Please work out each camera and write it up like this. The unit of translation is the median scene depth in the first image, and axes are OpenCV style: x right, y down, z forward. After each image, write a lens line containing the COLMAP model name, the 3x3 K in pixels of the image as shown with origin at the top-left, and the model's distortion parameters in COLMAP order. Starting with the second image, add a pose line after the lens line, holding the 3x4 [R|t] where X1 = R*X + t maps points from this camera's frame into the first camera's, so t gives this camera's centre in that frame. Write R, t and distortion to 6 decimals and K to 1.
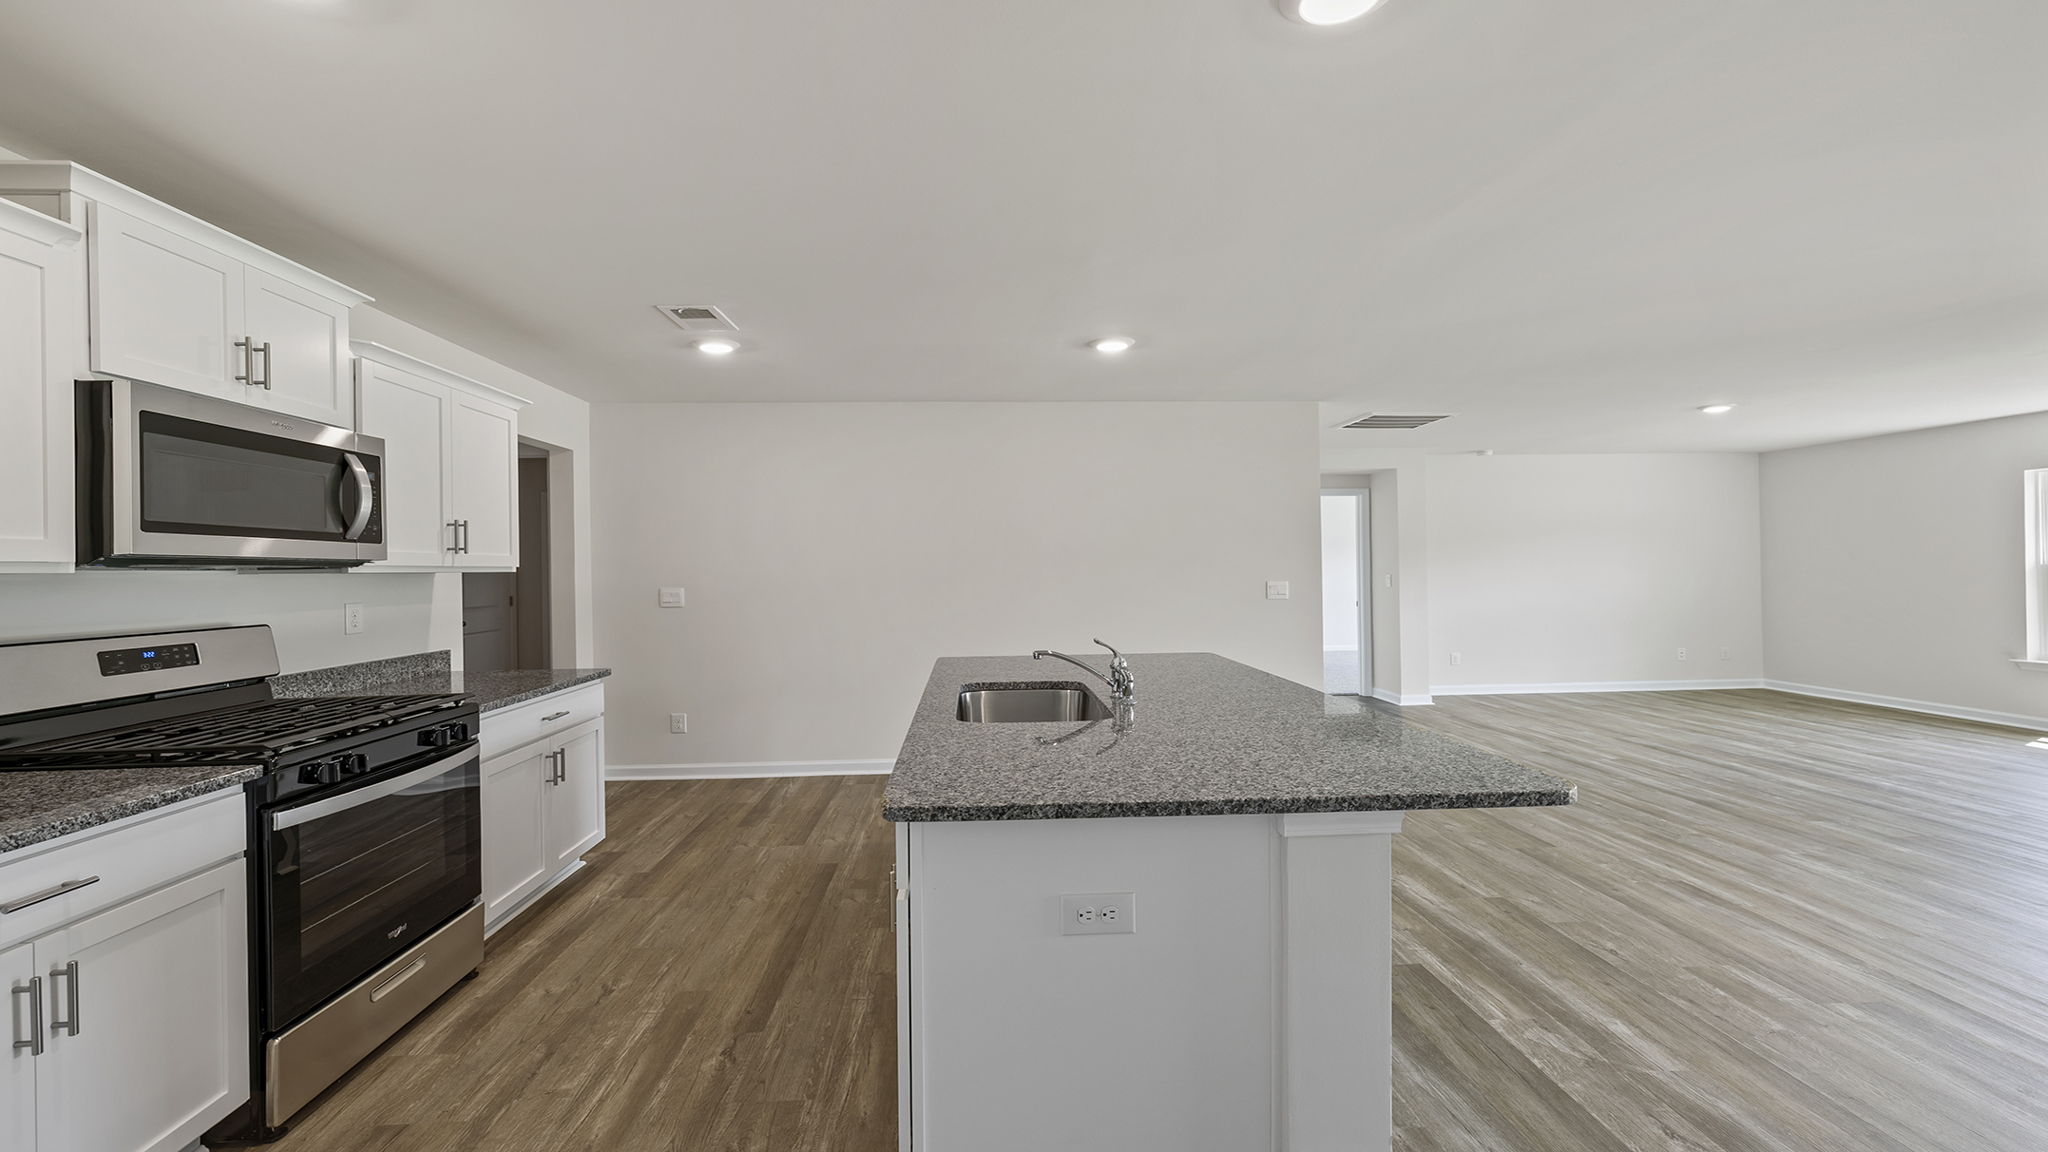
lens RADIAL K [[883.4, 0, 1012.2], [0, 883.4, 563.3], [0, 0, 1]] dist [0.001128, -0.001051]
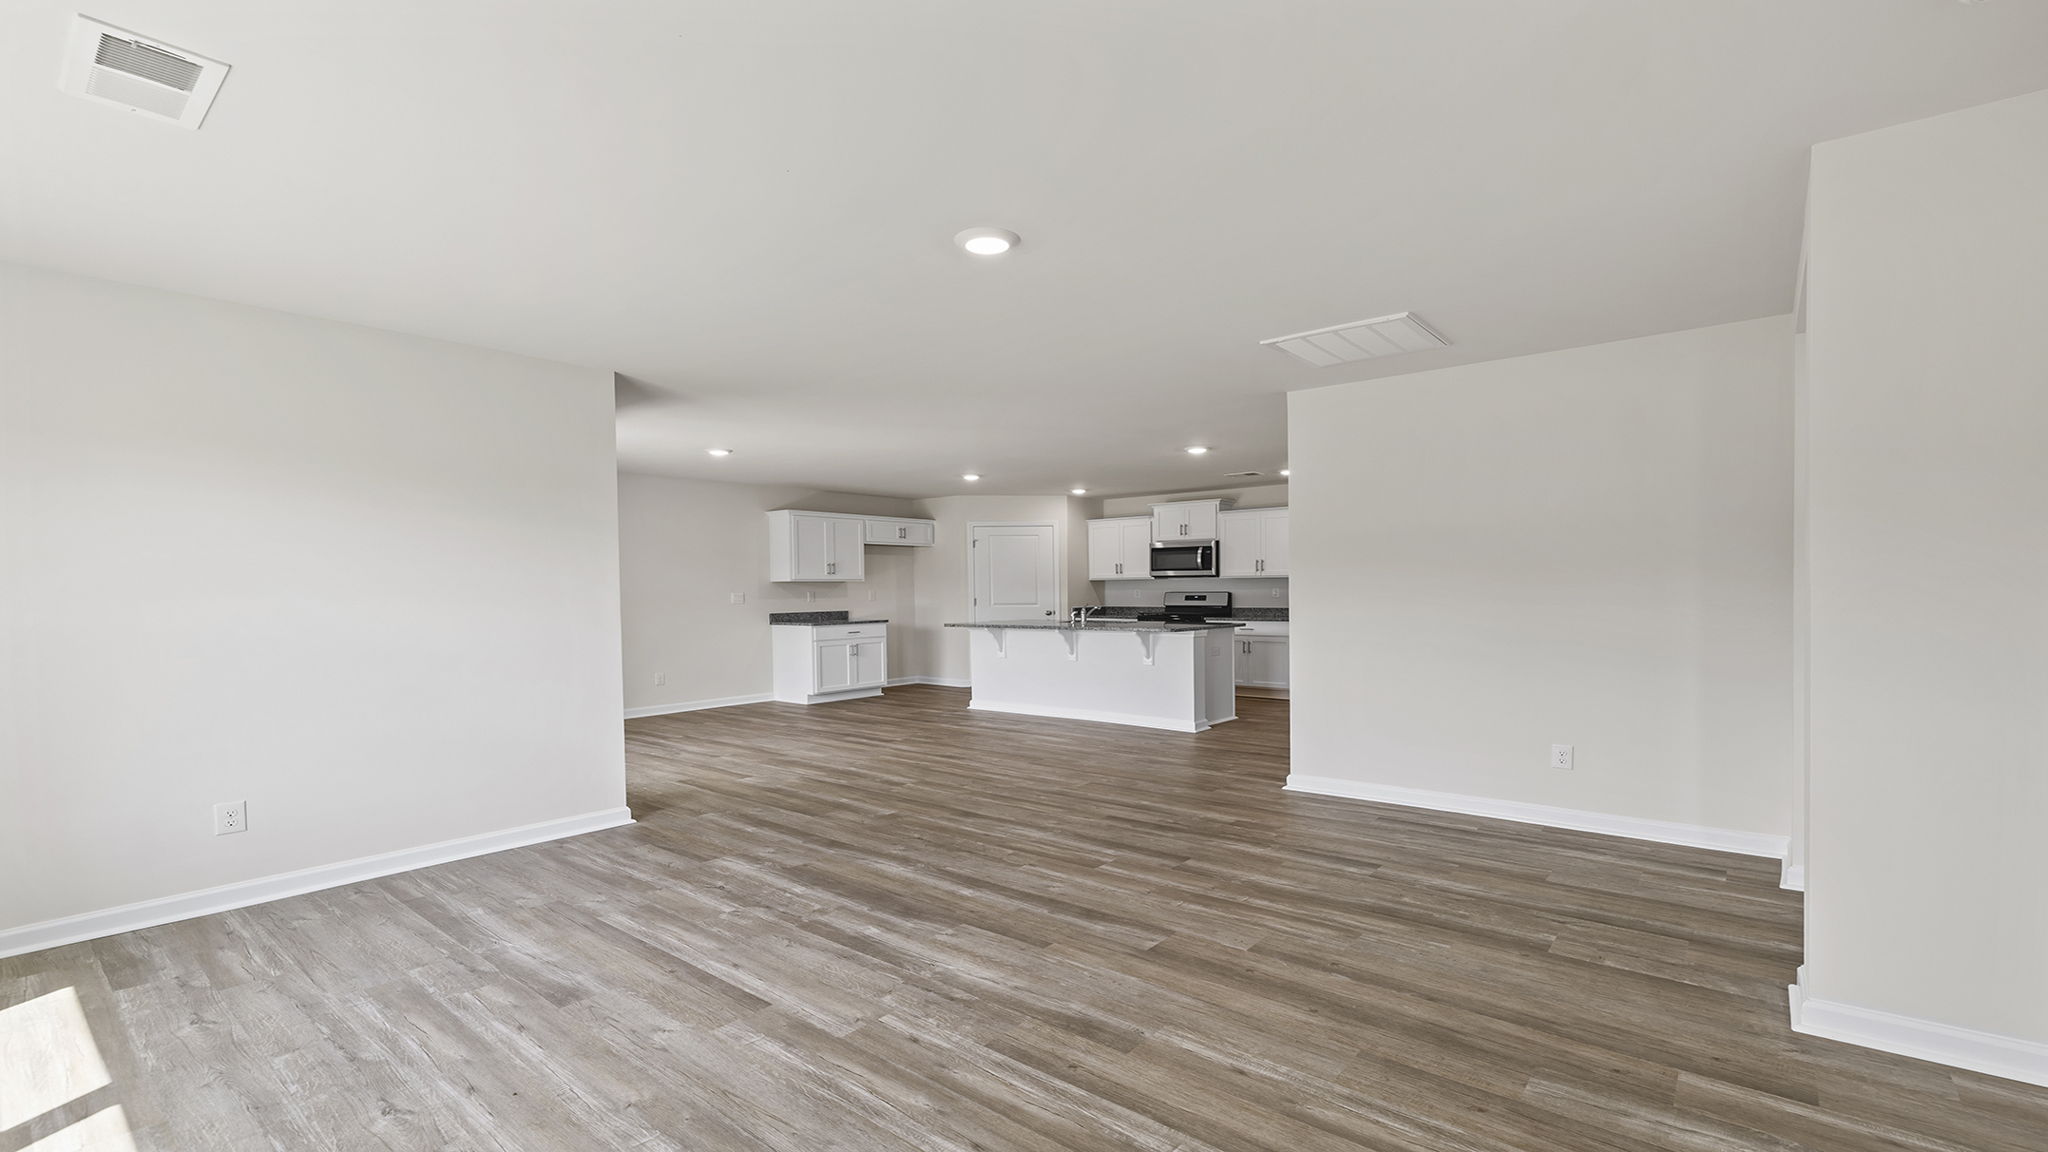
lens RADIAL K [[883.4, 0, 1026.9], [0, 883.4, 589.7], [0, 0, 1]] dist [0.001128, -0.001051]
pose [[-0.670812, 0.020031, -0.741357, 1.762072], [0.020775, 0.999750, 0.008215, 0.007973], [0.741337, -0.009891, -0.671061, 2.049665]]
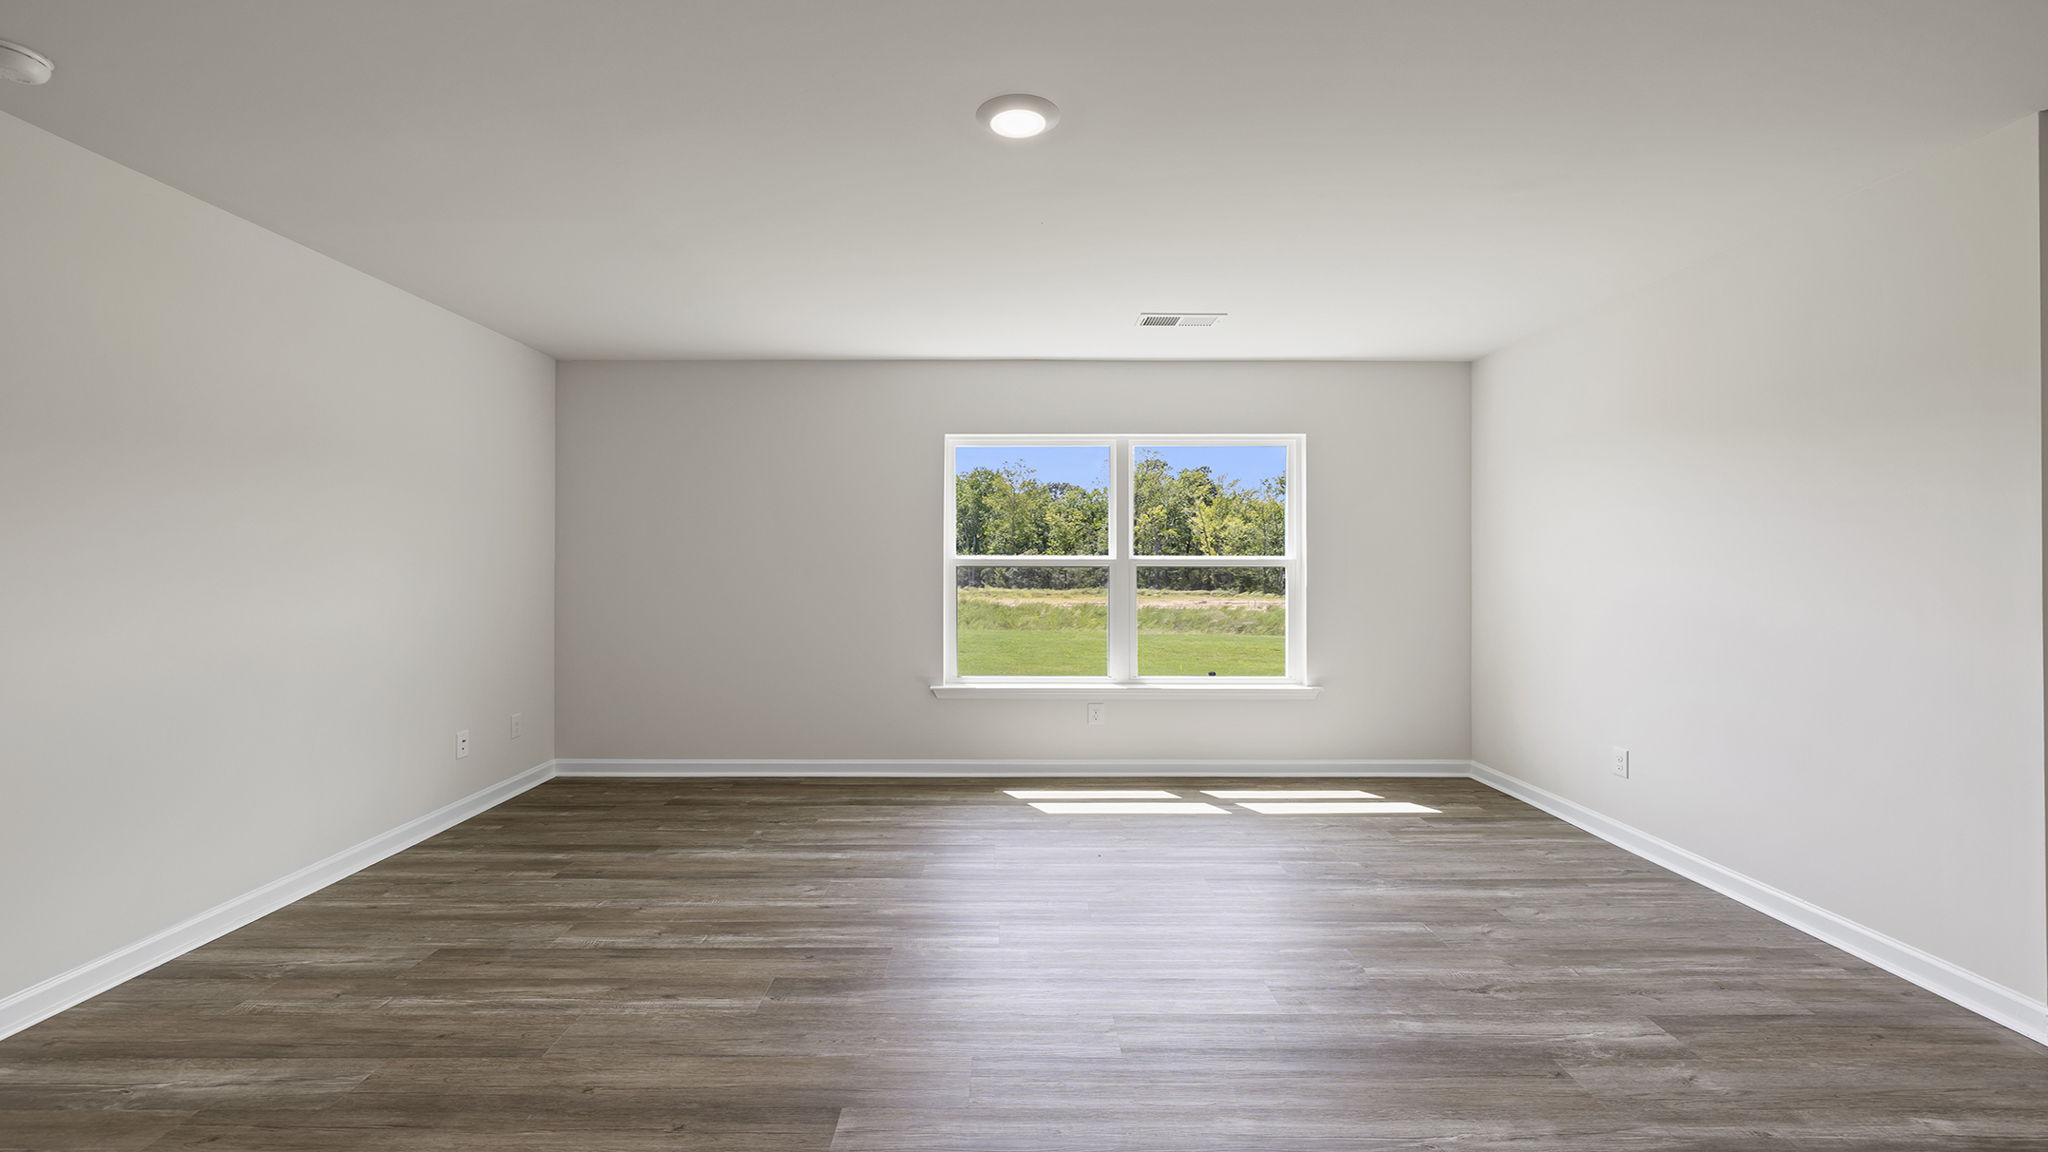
lens RADIAL K [[883.4, 0, 1000.9], [0, 883.4, 577.8], [0, 0, 1]] dist [0.001128, -0.001051]
pose [[0.056663, -0.003604, 0.998387, 0.661643], [-0.003930, 0.999985, 0.003833, 0.023330], [-0.998386, -0.004141, 0.056648, 1.506217]]
